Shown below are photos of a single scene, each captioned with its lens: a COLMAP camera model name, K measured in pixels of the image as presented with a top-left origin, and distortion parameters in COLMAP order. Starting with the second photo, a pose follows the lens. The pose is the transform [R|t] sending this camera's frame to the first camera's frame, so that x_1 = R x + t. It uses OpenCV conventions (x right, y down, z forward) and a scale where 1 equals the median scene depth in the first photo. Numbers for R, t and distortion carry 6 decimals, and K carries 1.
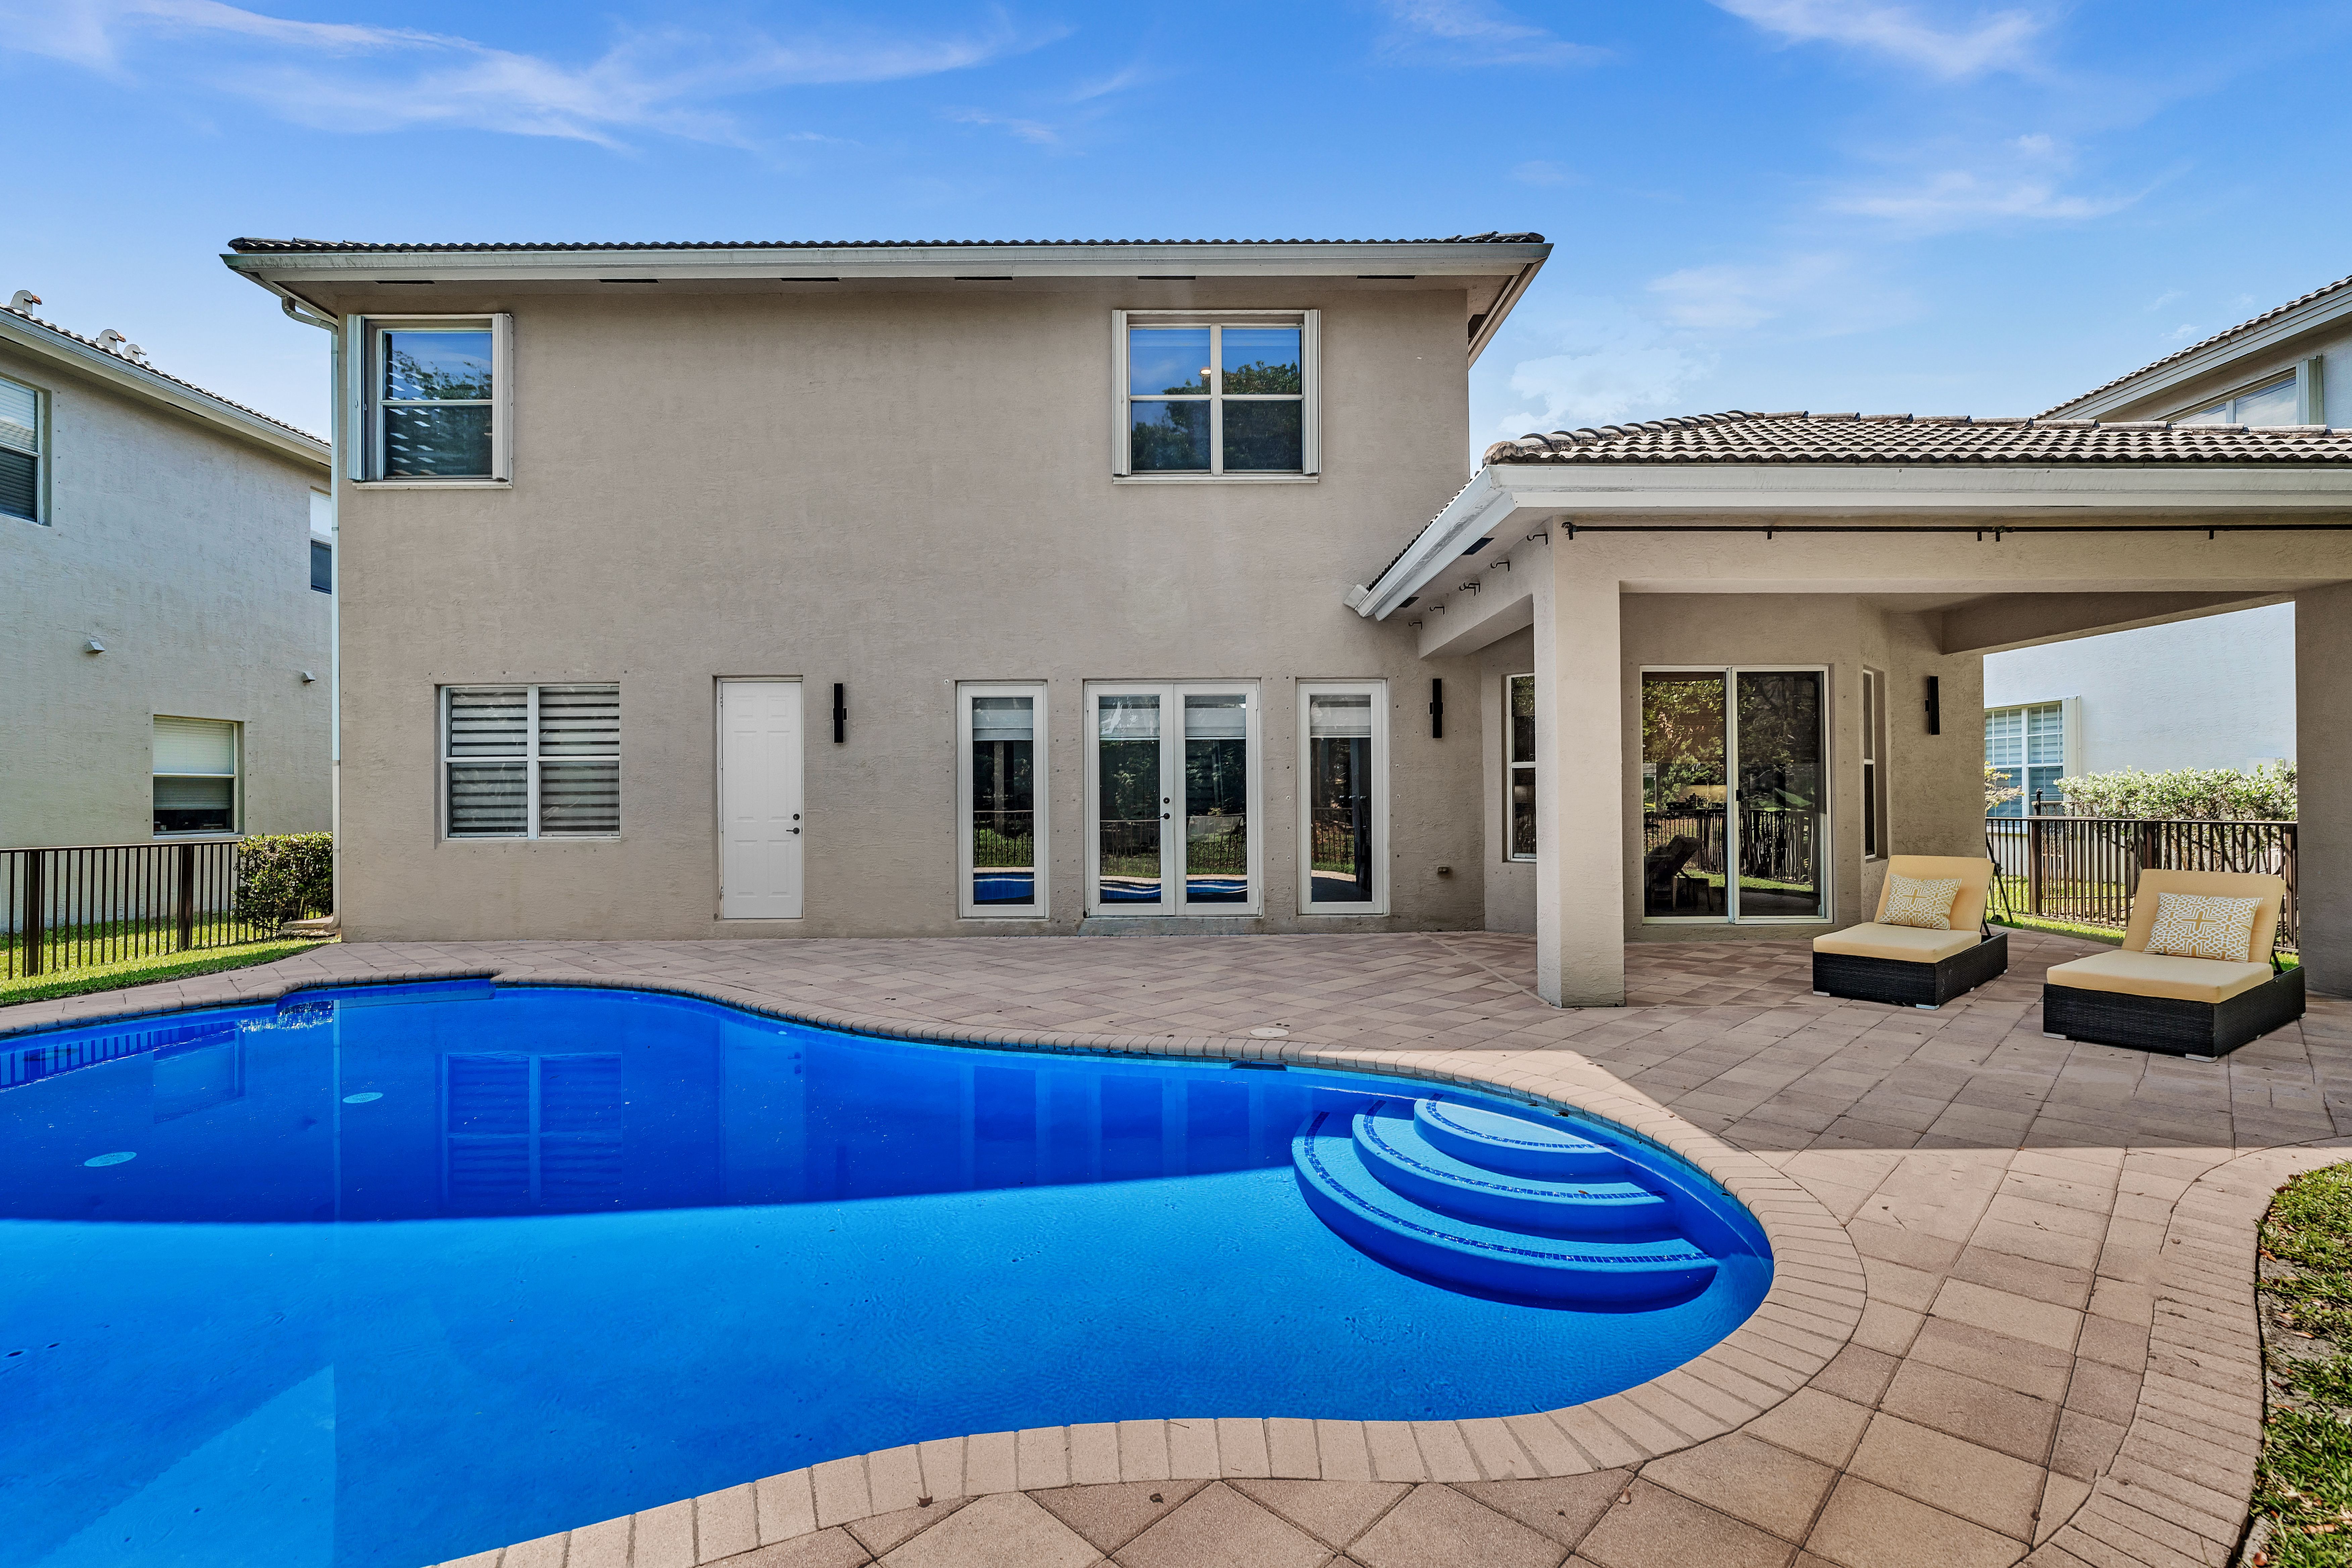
lens RADIAL K [[1042.7, 0, 1171.0], [0, 1042.7, 779.2], [0, 0, 1]] dist [-0.001994, -0.000145]
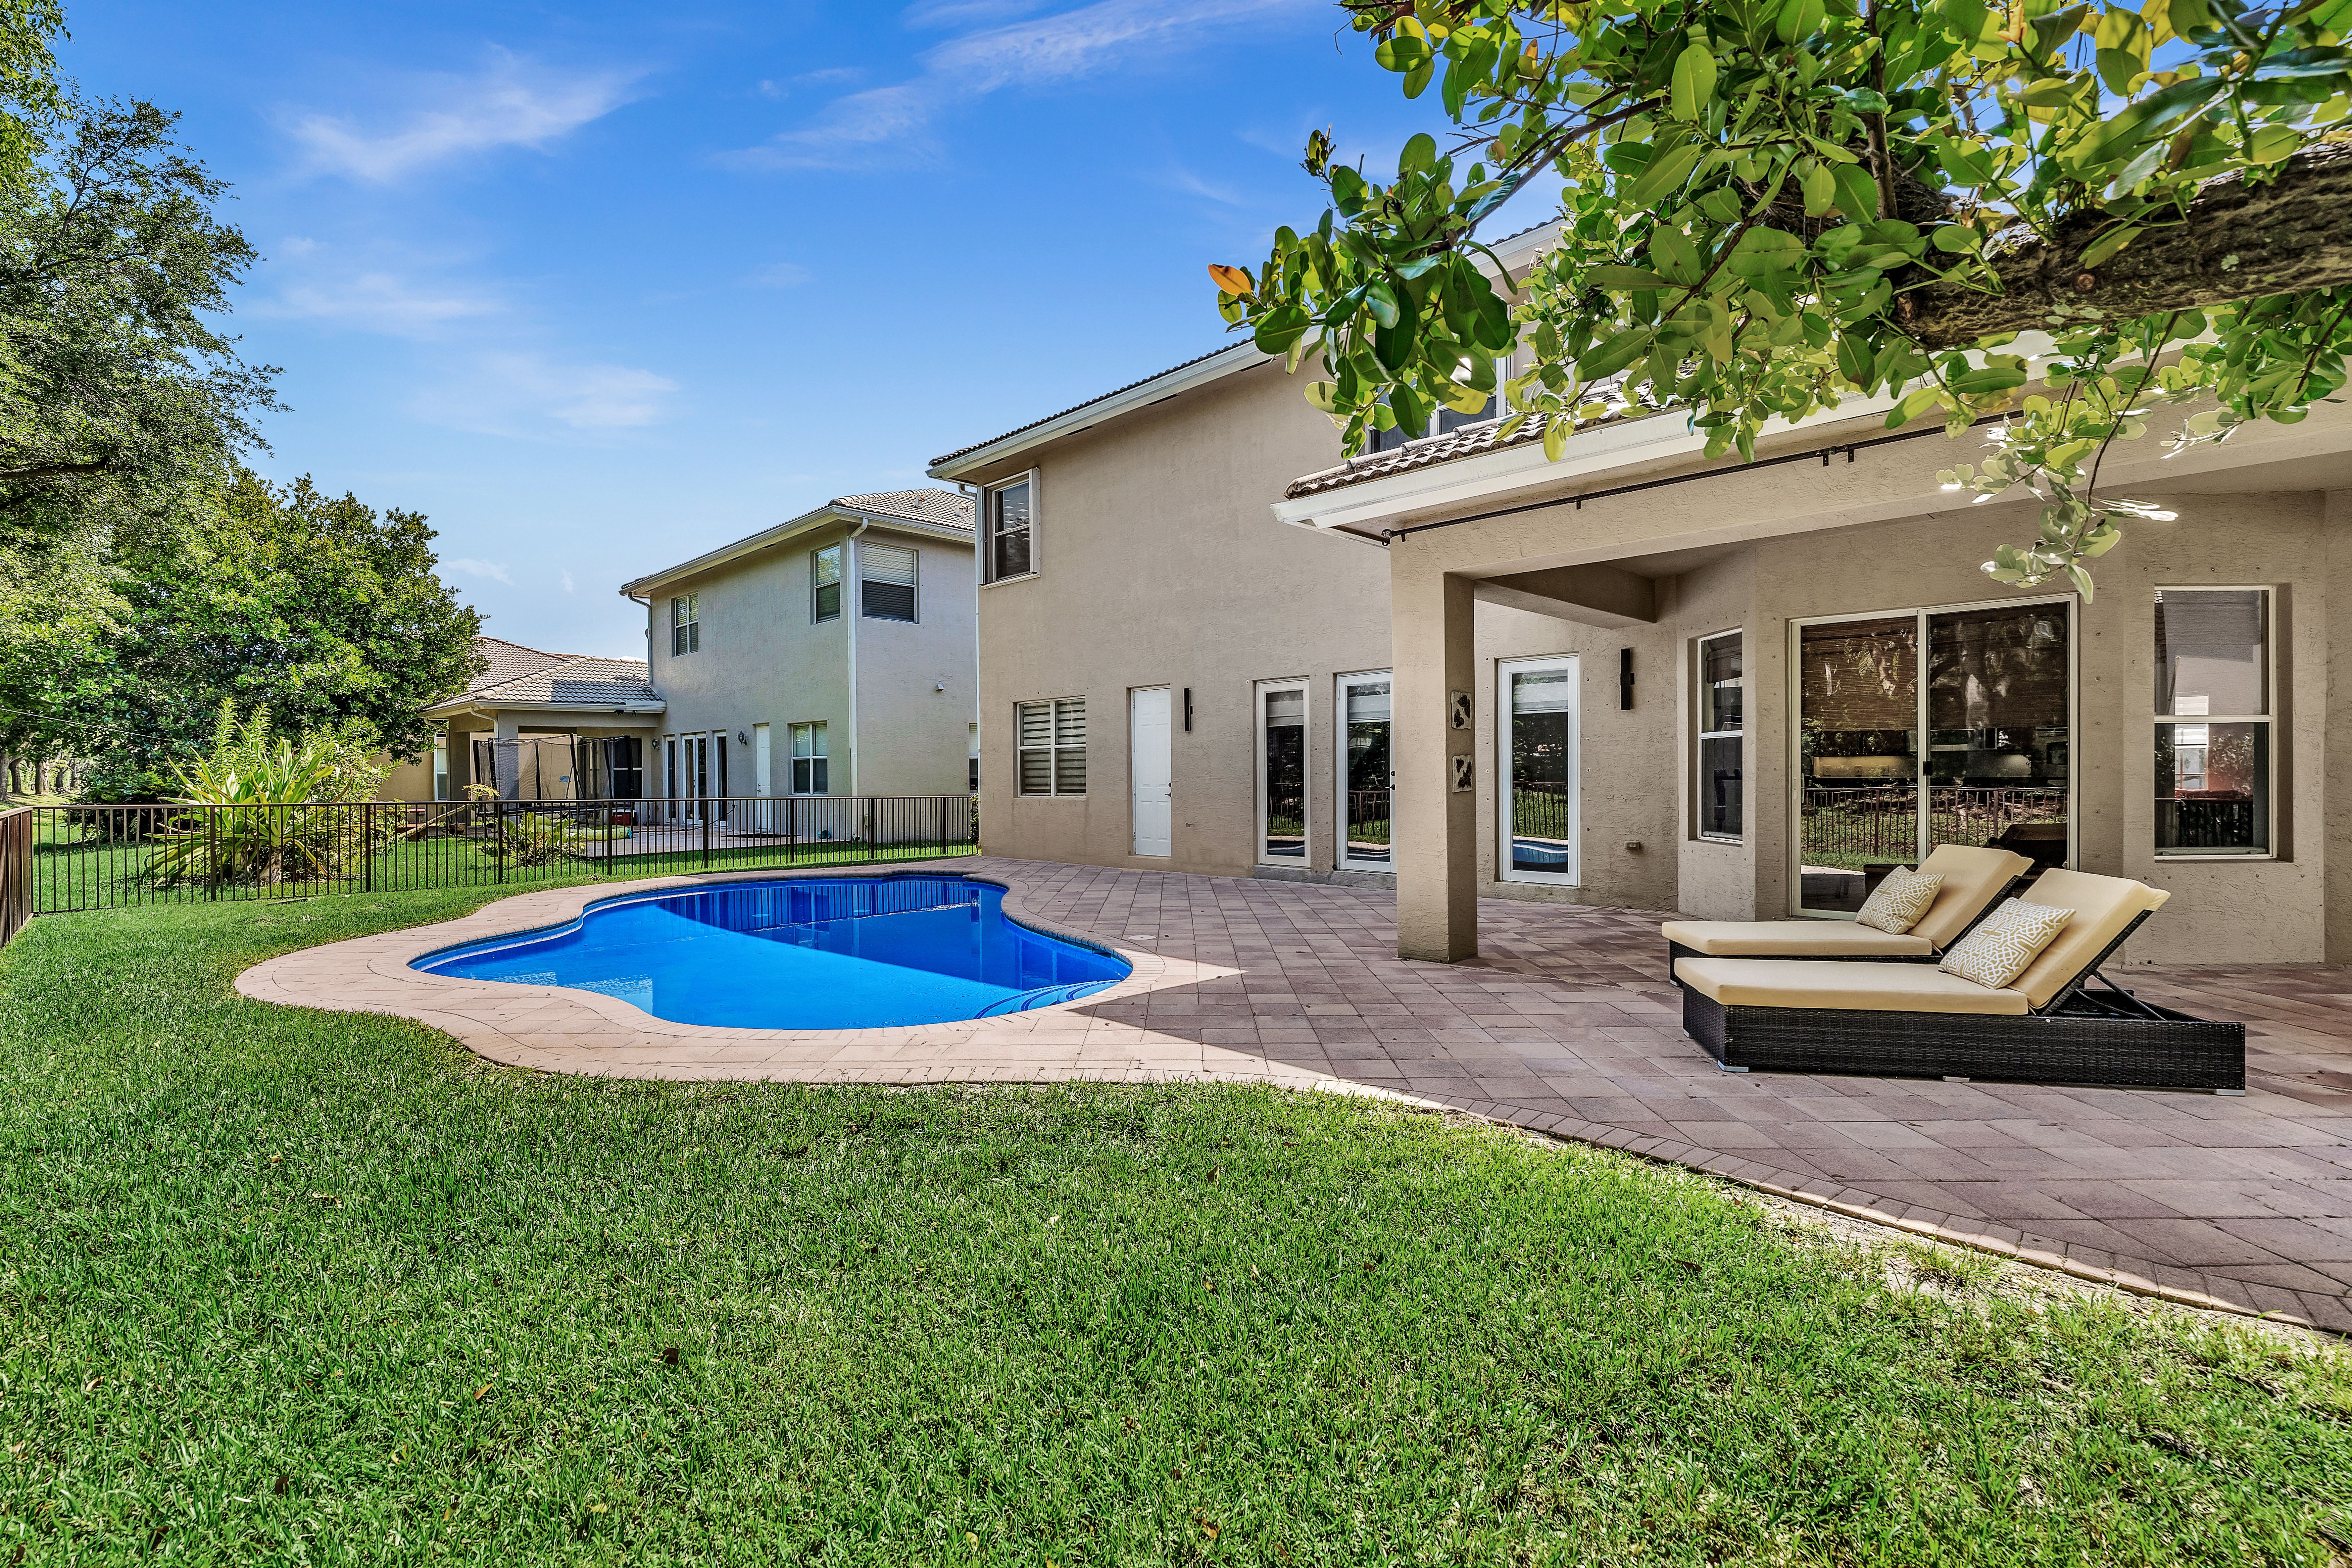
lens RADIAL K [[1042.7, 0, 1179.6], [0, 1042.7, 781.3], [0, 0, 1]] dist [-0.001994, -0.000145]
pose [[0.706274, 0.006891, -0.707905, 0.645502], [0.012190, 0.999686, 0.021893, 0.000913], [0.707834, -0.024091, 0.705968, 0.018730]]
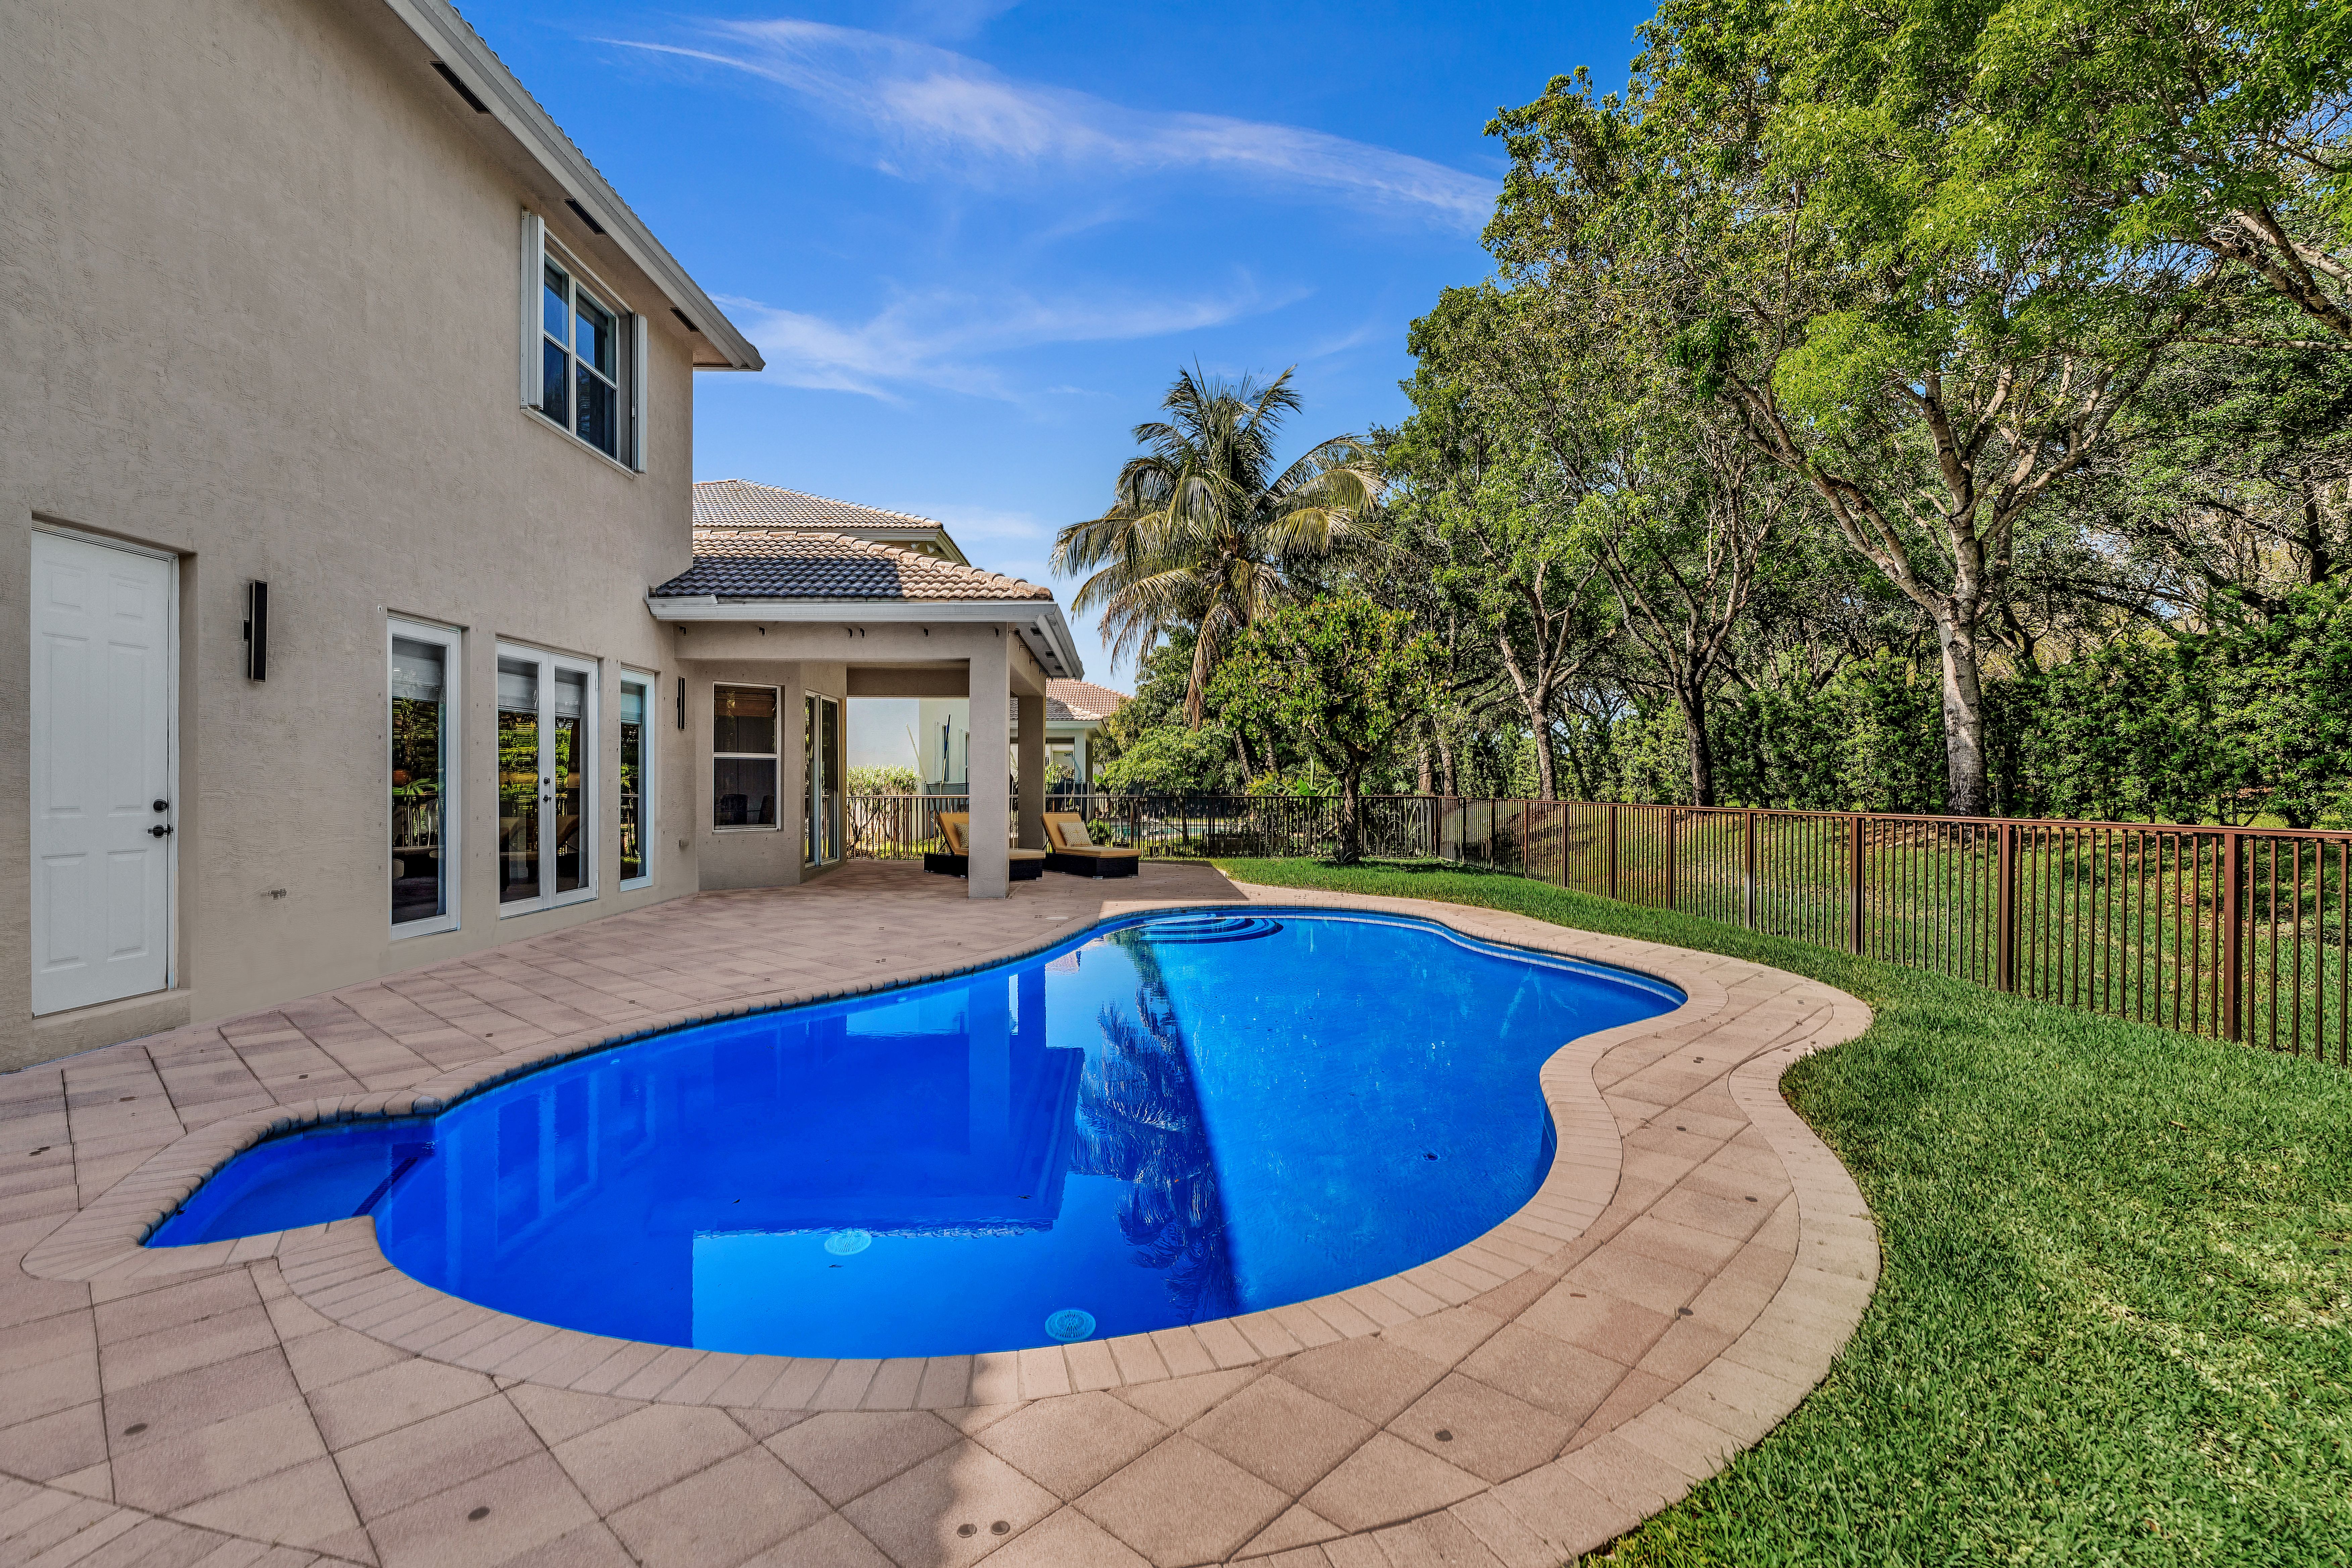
lens RADIAL K [[1042.7, 0, 1173.8], [0, 1042.7, 787.1], [0, 0, 1]] dist [-0.001994, -0.000145]
pose [[-0.060680, -0.004734, 0.998146, -0.948504], [-0.030235, 0.999539, 0.002902, 0.008780], [-0.997699, -0.030003, -0.060795, 0.502347]]
